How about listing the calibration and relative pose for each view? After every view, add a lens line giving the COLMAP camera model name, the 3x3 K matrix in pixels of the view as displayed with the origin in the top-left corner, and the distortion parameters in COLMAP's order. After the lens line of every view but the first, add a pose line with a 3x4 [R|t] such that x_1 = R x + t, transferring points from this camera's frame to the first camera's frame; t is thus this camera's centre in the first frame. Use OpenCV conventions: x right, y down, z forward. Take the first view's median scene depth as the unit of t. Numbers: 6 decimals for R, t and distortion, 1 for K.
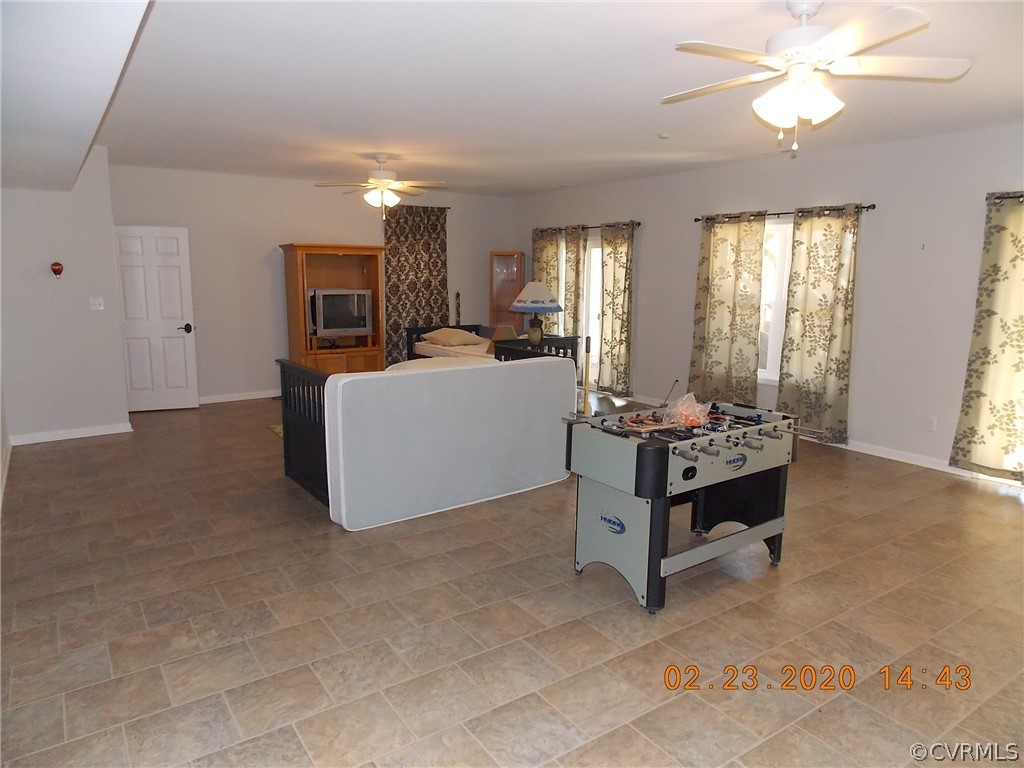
lens RADIAL K [[679.3, 0, 512.7], [0, 679.3, 386.4], [0, 0, 1]] dist [0.007227, -0.002749]
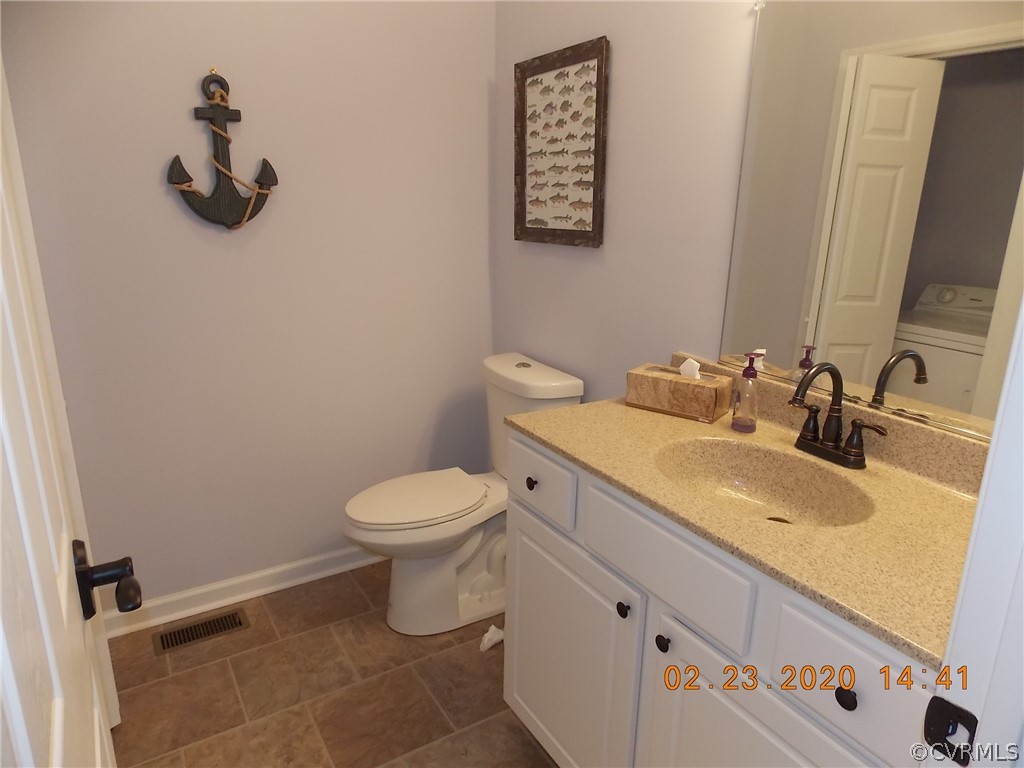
lens RADIAL K [[679.3, 0, 510.7], [0, 679.3, 383.7], [0, 0, 1]] dist [0.007227, -0.002749]
pose [[-0.998406, -0.036618, 0.042950, -0.402957], [-0.014333, 0.900519, 0.434580, -0.163769], [-0.054591, 0.433272, -0.899609, 1.197685]]
